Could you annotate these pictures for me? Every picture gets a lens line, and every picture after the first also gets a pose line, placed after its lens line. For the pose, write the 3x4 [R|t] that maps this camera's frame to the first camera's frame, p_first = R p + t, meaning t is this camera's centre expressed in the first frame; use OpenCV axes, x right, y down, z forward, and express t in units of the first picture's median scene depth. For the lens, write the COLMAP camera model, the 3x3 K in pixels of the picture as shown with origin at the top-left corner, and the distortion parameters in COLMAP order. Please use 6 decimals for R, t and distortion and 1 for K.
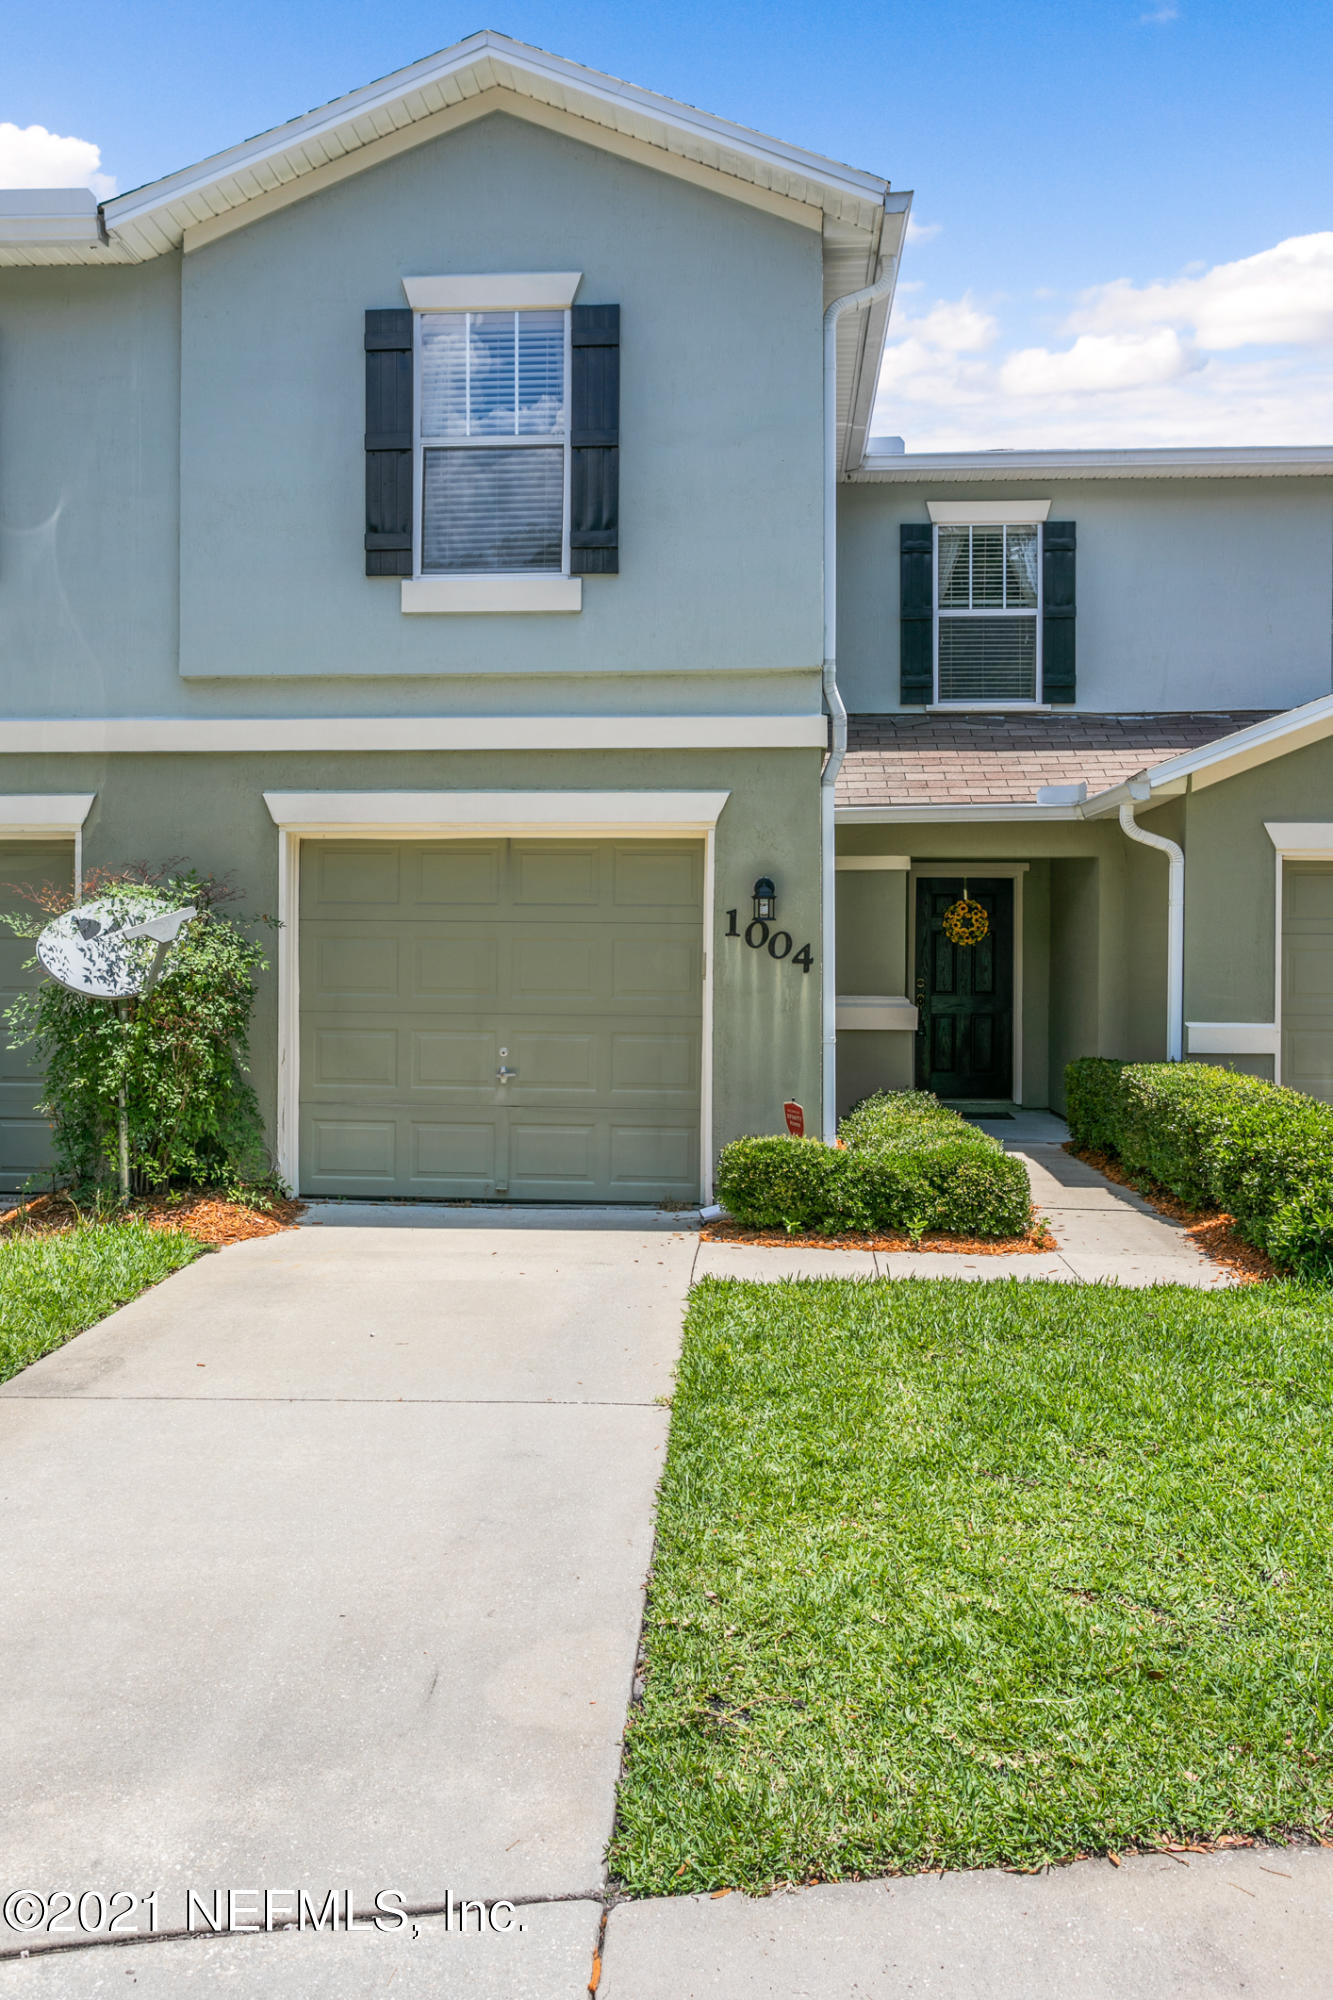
lens RADIAL K [[1523.7, 0, 666.5], [0, 1523.7, 1000.0], [0, 0, 1]] dist [-0.007270, -0.003935]
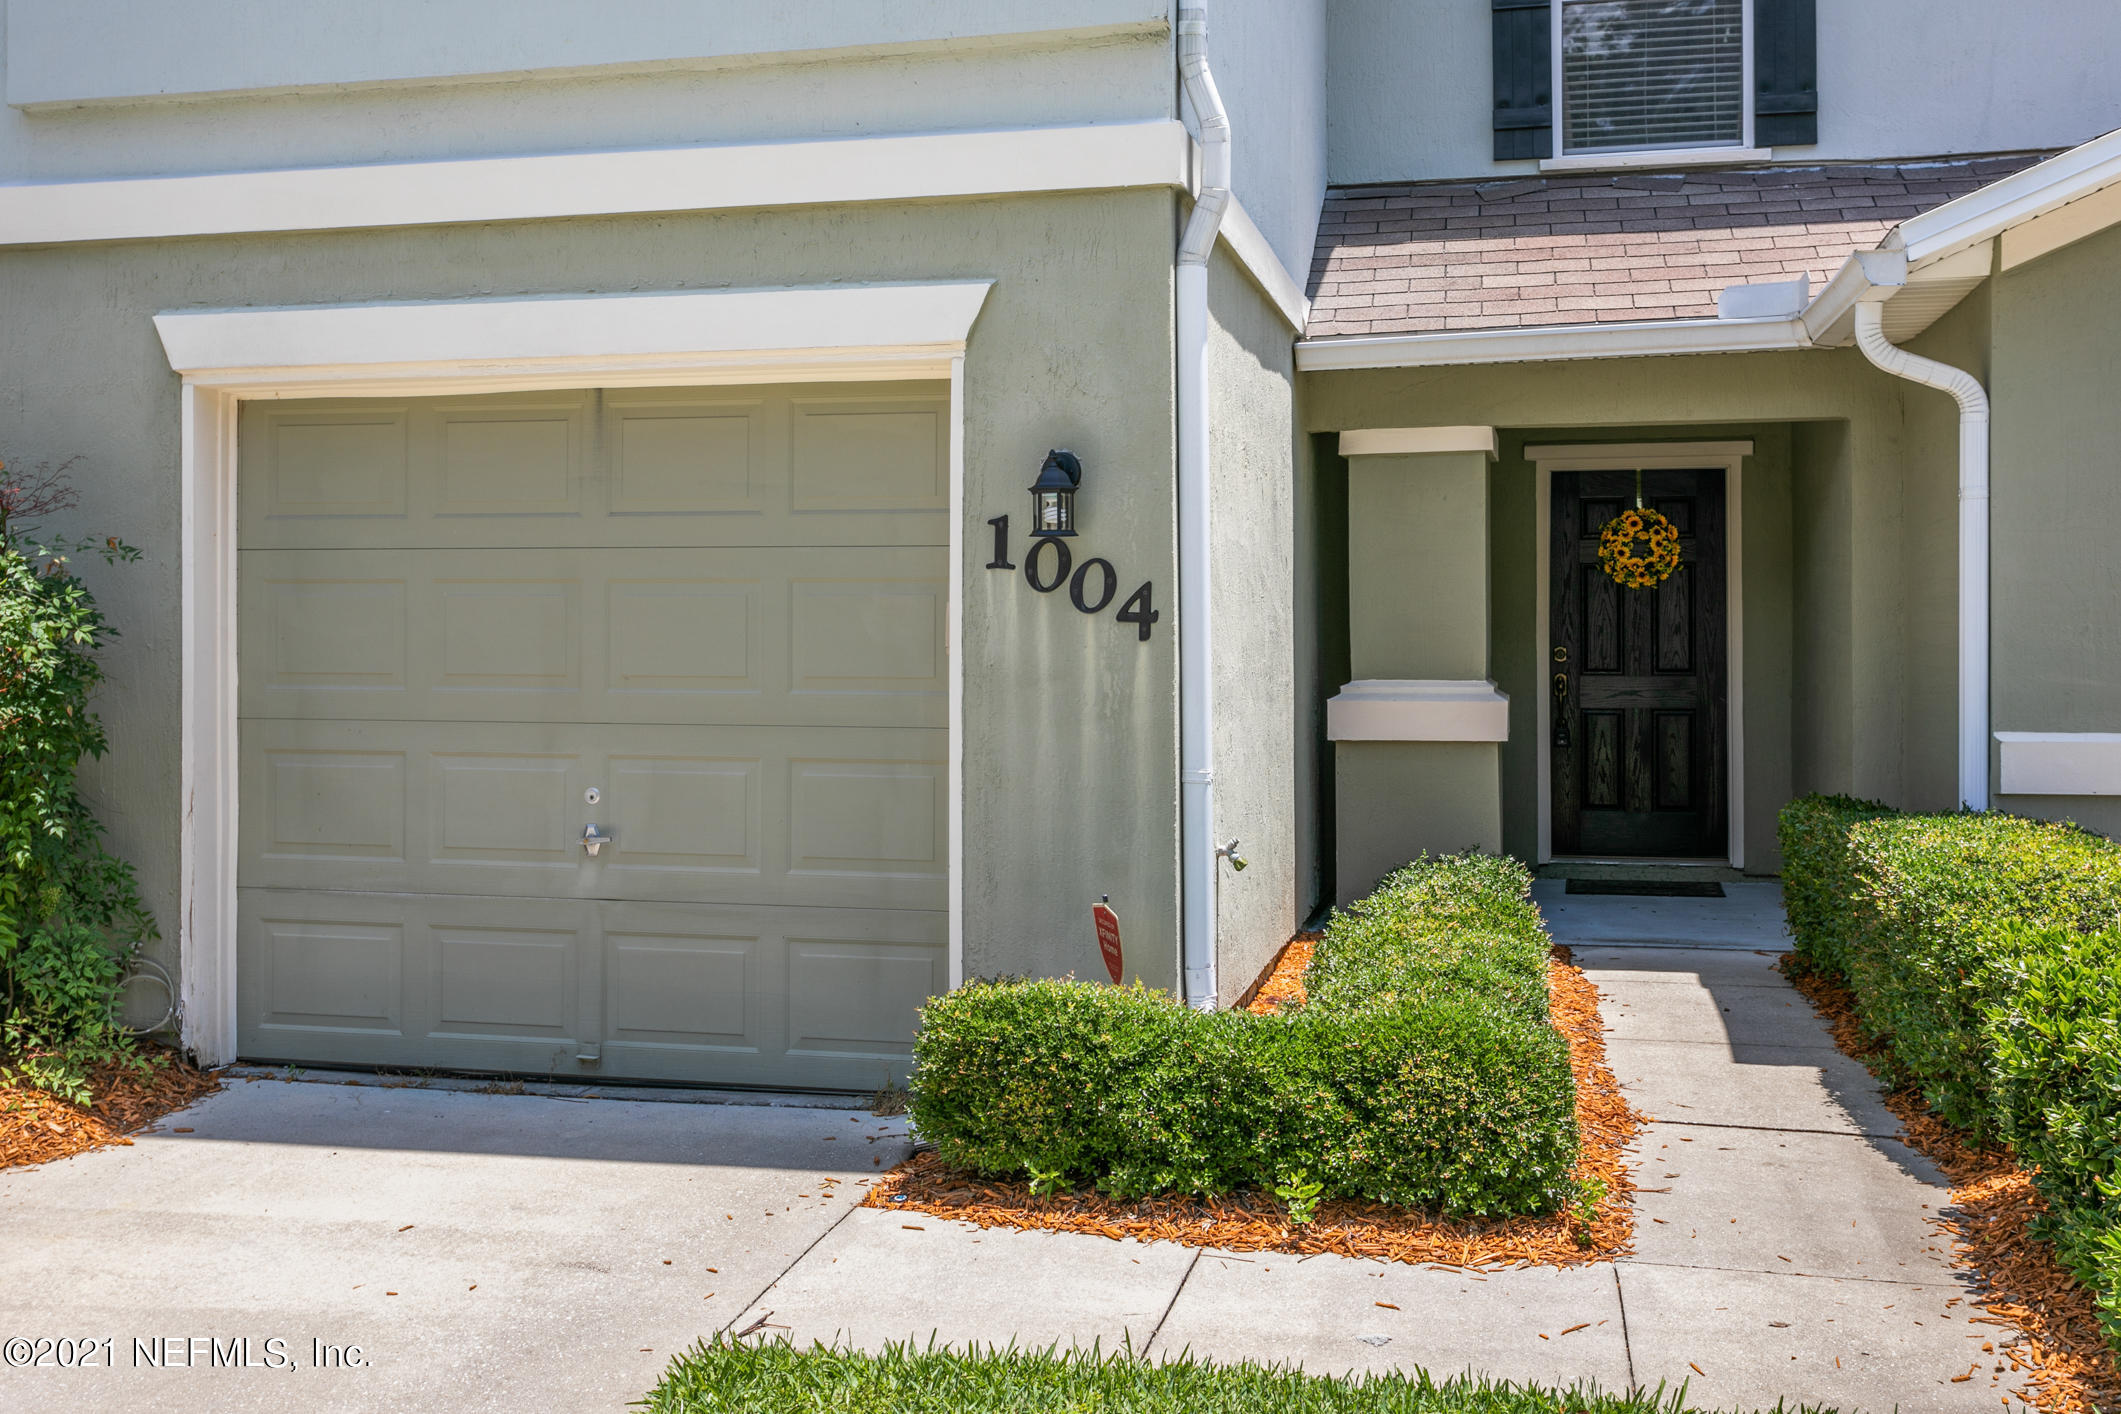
lens RADIAL K [[2091.4, 0, 1056.1], [0, 2091.4, 648.1], [0, 0, 1]] dist [0.009985, -0.014341]
pose [[0.988427, -0.007355, -0.151516, 0.161882], [0.005251, 0.999884, -0.014281, -0.005600], [0.151604, 0.013320, 0.988352, 0.314733]]
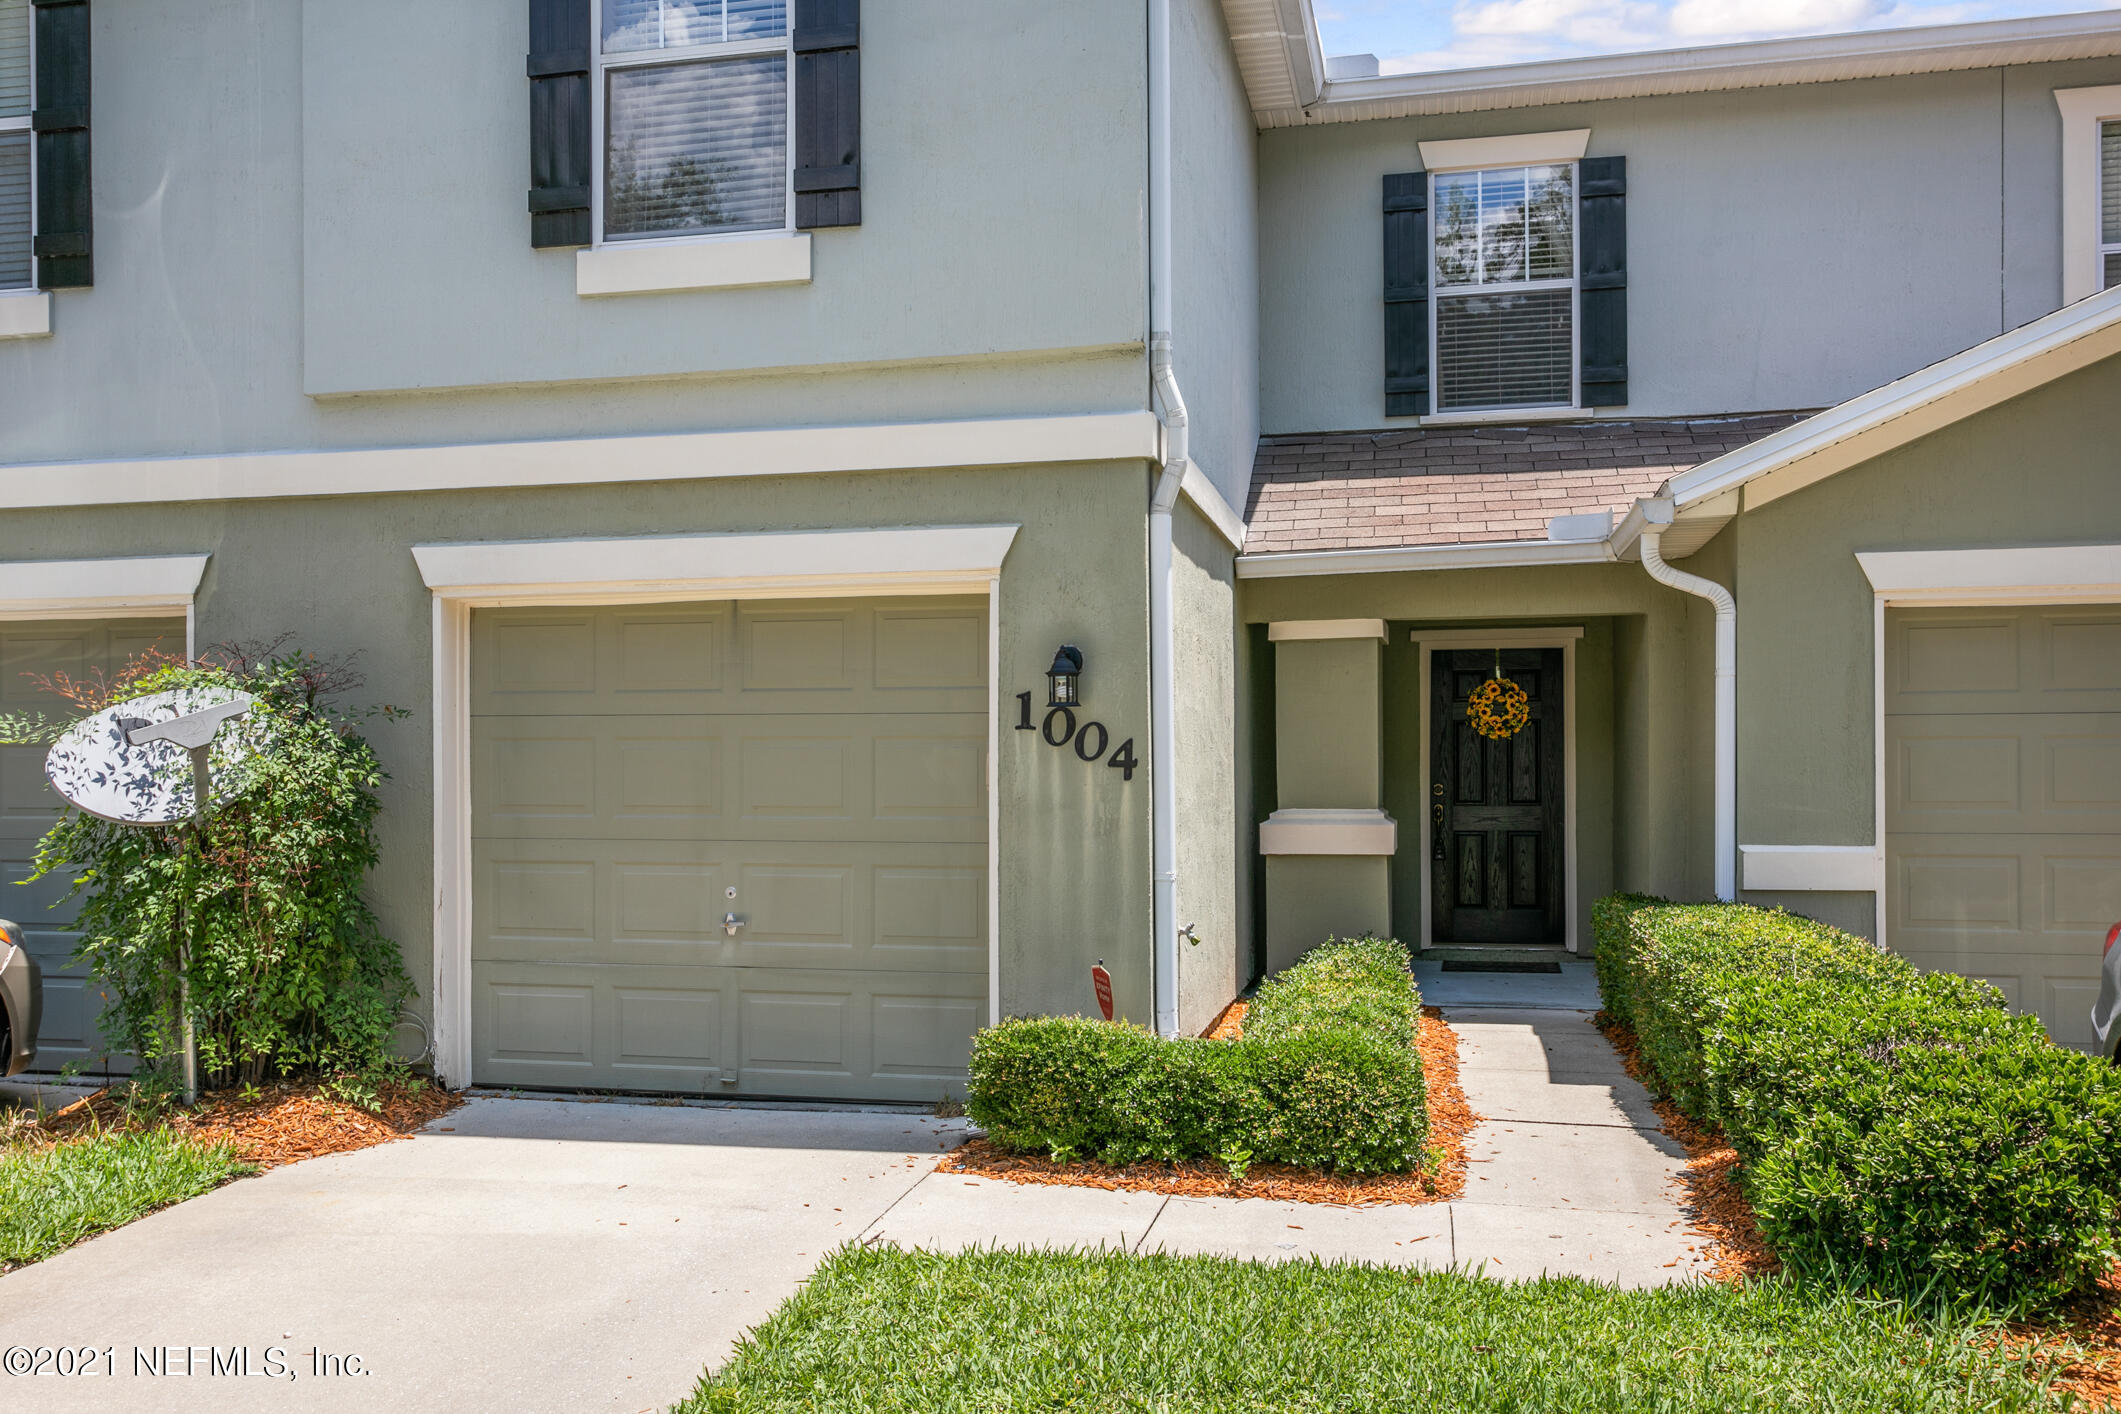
lens RADIAL K [[1742.1, 0, 1056.2], [0, 1742.1, 799.9], [0, 0, 1]] dist [0.010193, -0.021298]
pose [[0.989771, -0.008171, -0.142433, 0.168585], [0.007451, 0.999957, -0.005590, -0.004533], [0.142472, 0.004472, 0.989789, 0.196836]]
